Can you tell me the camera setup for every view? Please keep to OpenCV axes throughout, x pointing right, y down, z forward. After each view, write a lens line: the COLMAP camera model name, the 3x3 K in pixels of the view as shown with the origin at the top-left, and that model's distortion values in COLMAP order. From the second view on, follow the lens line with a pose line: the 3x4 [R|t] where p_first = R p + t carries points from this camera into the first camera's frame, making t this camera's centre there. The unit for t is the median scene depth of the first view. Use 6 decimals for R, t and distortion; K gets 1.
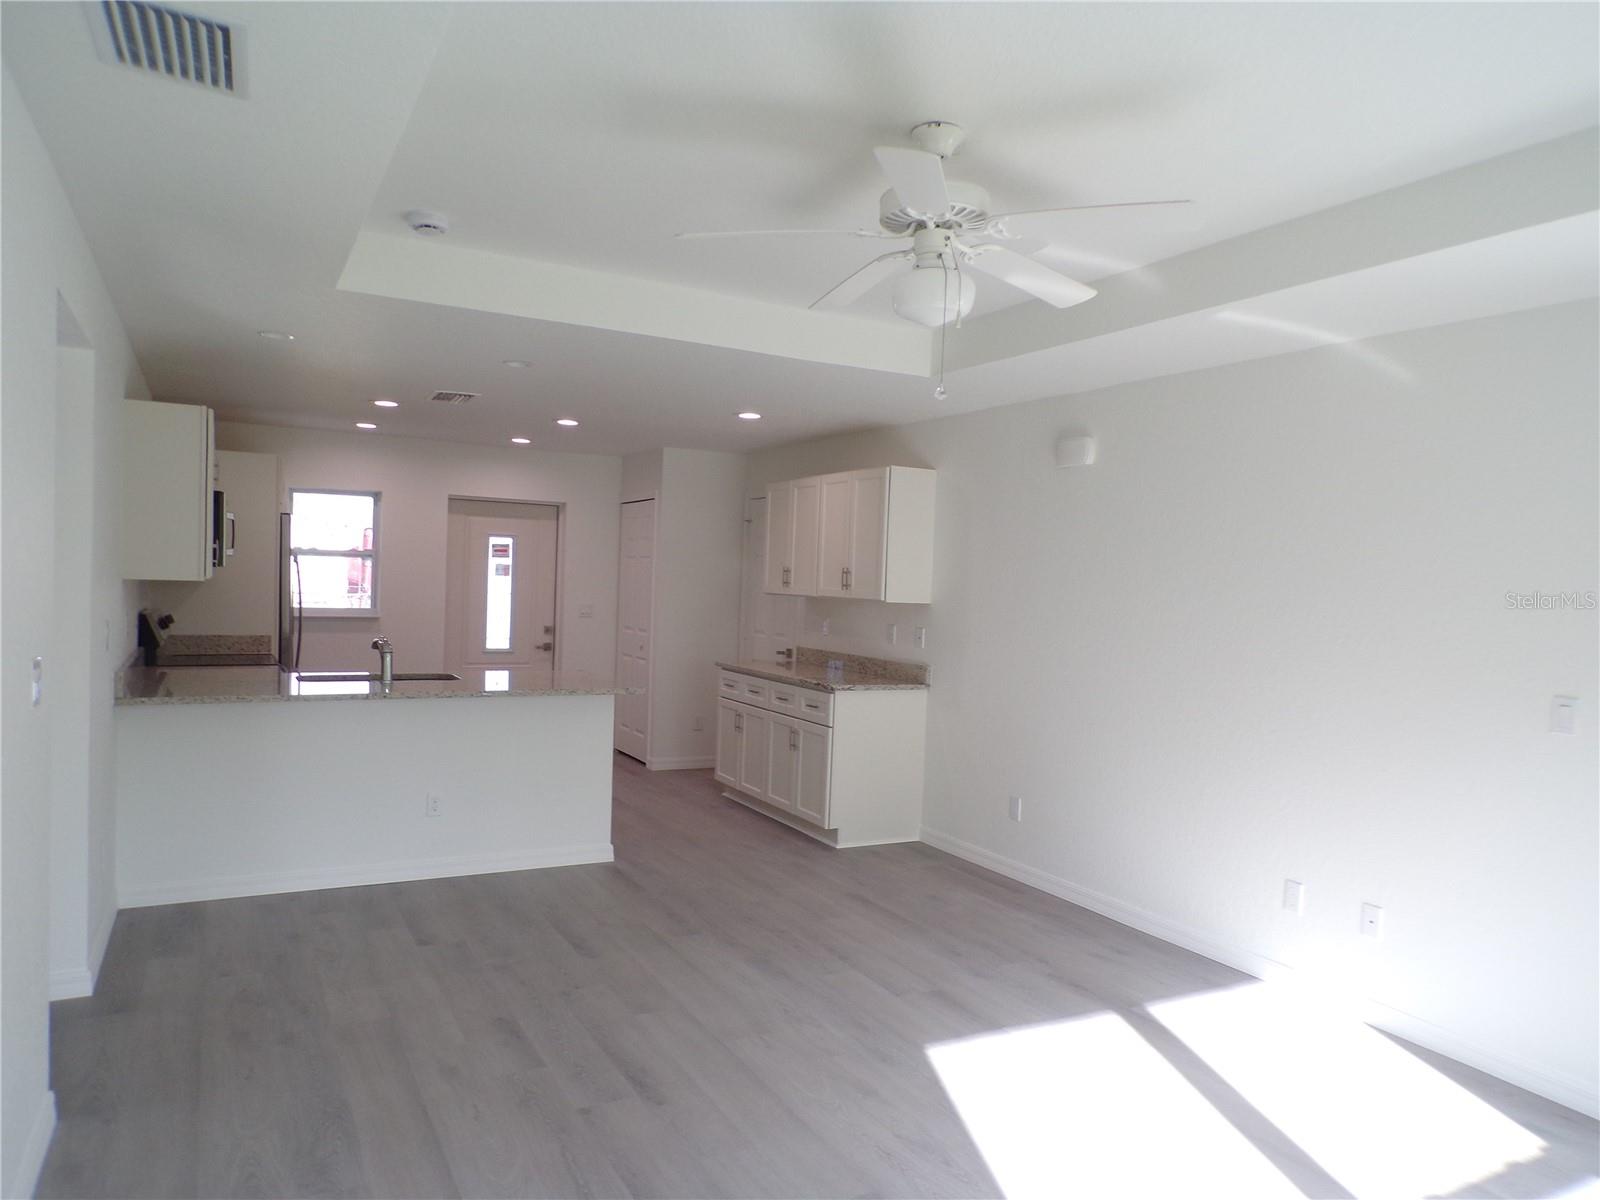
lens RADIAL K [[1096.0, 0, 816.4], [0, 1096.0, 629.5], [0, 0, 1]] dist [0.015795, -0.007888]
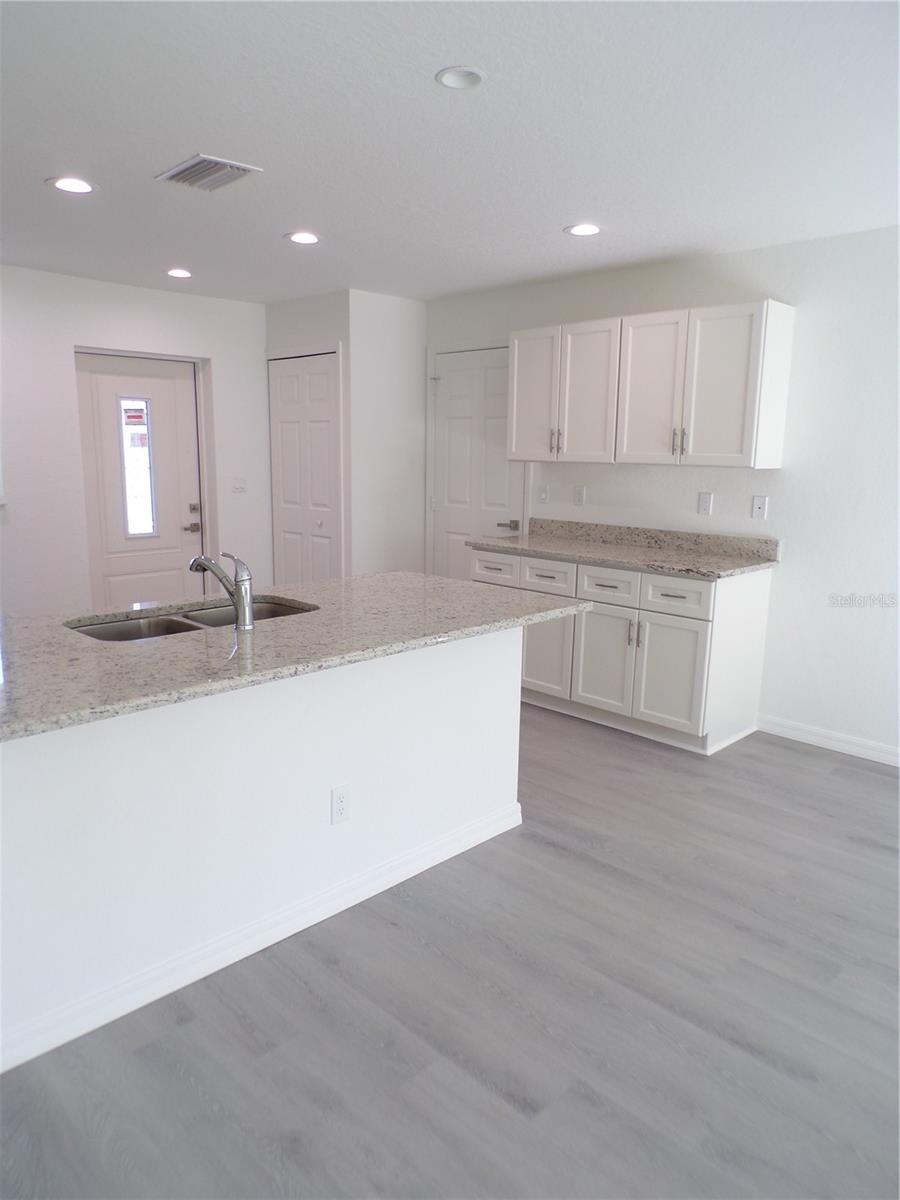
lens RADIAL K [[822.0, 0, 453.4], [0, 822.0, 607.0], [0, 0, 1]] dist [0.015795, -0.007888]
pose [[0.956921, -0.081456, 0.278687, -0.316840], [0.036146, 0.985794, 0.164021, -0.029916], [-0.288089, -0.146881, 0.946272, 0.407941]]
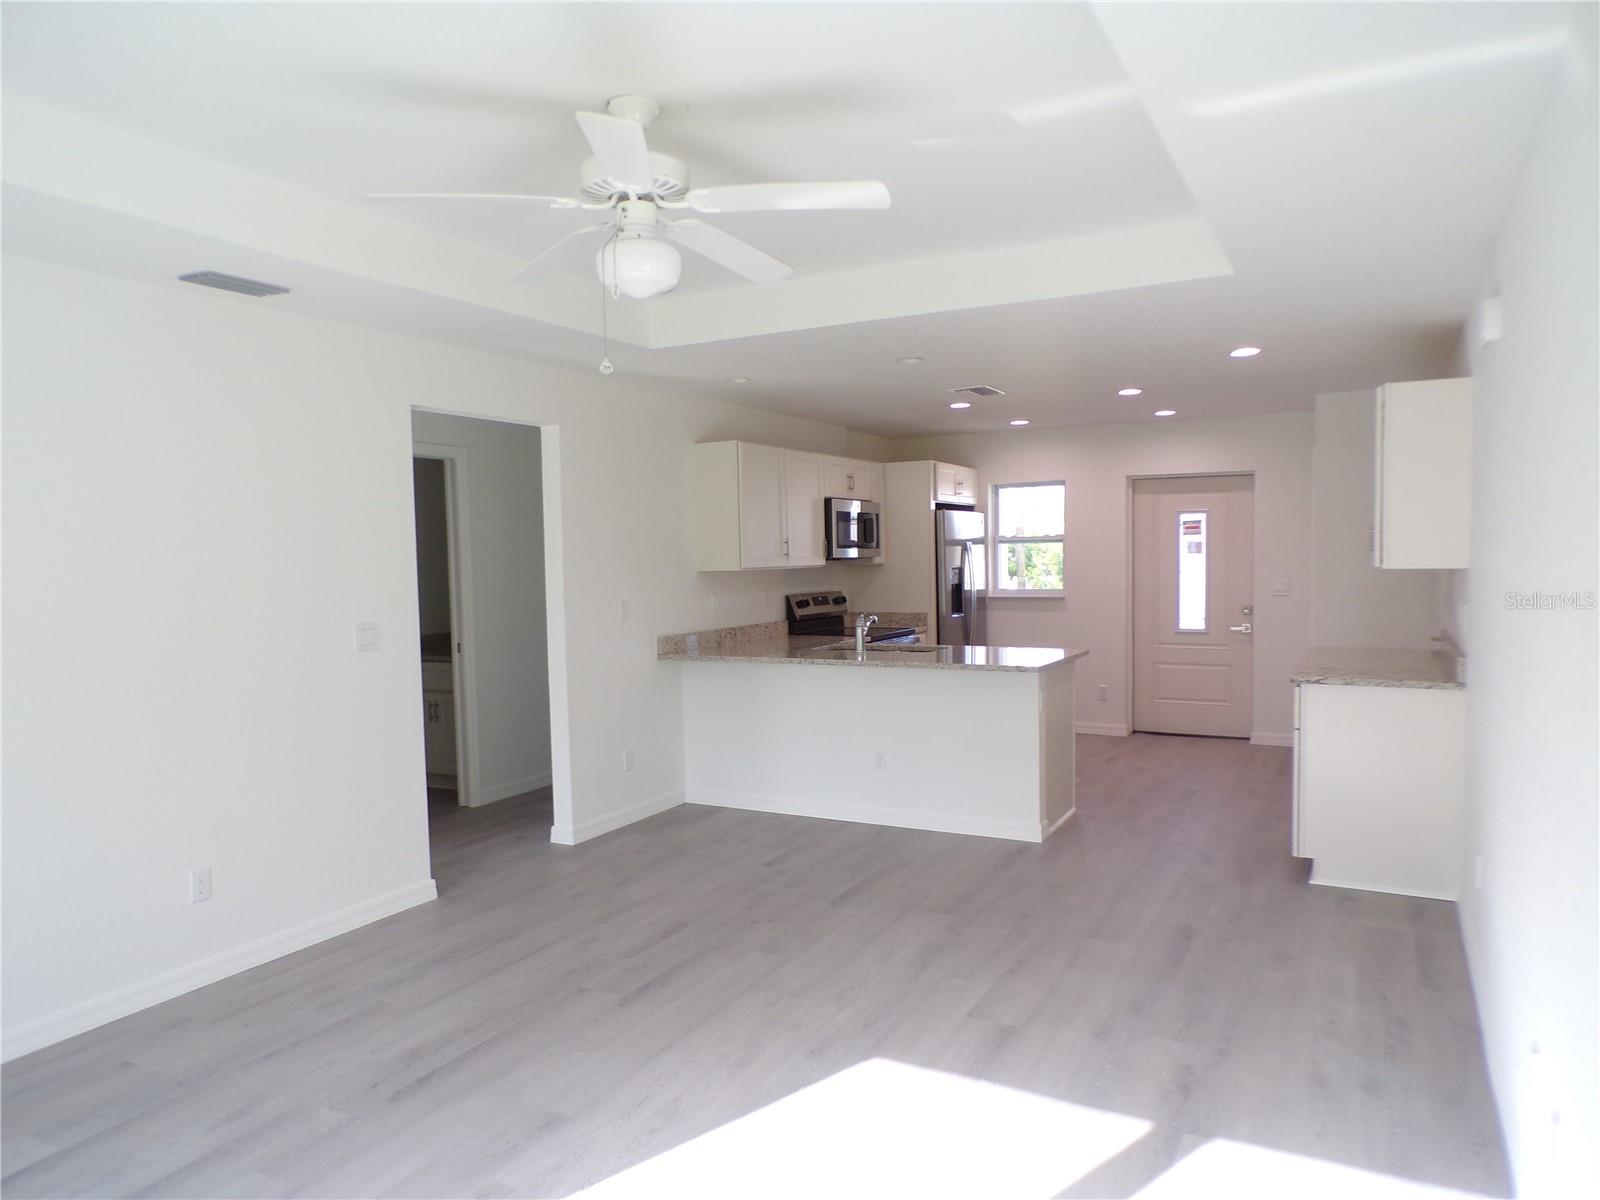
lens RADIAL K [[1096.0, 0, 803.7], [0, 1096.0, 622.3], [0, 0, 1]] dist [0.015795, -0.007888]
pose [[0.556619, 0.008627, -0.830723, 0.426010], [-0.002536, 0.999959, 0.008685, 0.005464], [0.830764, -0.002727, 0.556618, 0.232758]]
